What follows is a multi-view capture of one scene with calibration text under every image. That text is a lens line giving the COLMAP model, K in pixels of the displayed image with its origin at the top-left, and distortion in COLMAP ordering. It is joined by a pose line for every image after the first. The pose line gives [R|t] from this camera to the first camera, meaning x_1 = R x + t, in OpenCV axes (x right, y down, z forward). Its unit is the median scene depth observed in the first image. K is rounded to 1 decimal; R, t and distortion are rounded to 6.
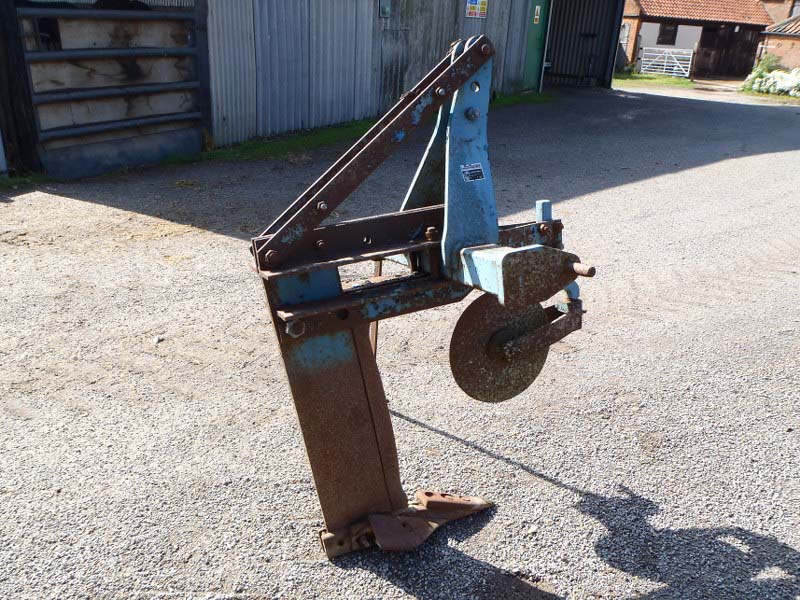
lens RADIAL K [[656.2, 0, 401.9], [0, 656.2, 300.6], [0, 0, 1]] dist [-0.057791, 0.037003]
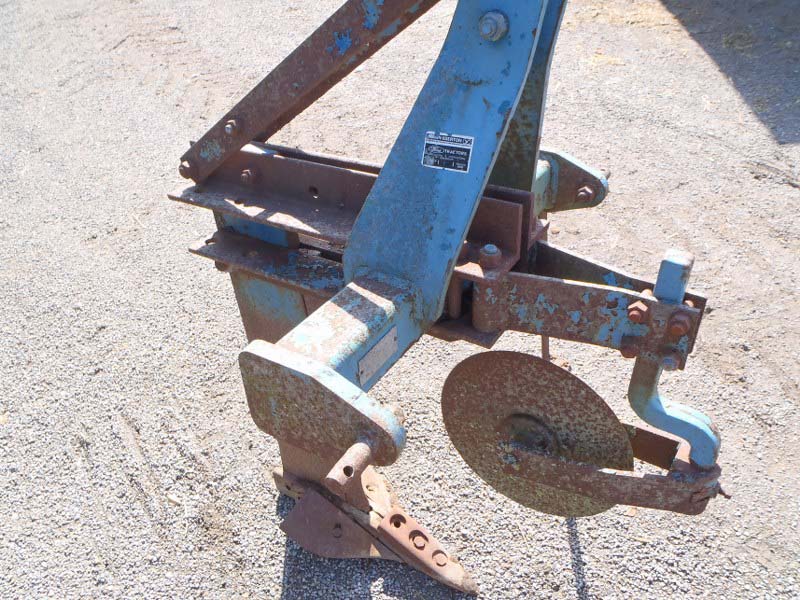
lens RADIAL K [[656.2, 0, 399.8], [0, 656.2, 298.2], [0, 0, 1]] dist [-0.057791, 0.037003]
pose [[0.536197, 0.524130, -0.661650, 0.454060], [-0.230162, 0.844941, 0.482804, -0.320184], [0.812107, -0.106591, 0.573690, 0.655770]]
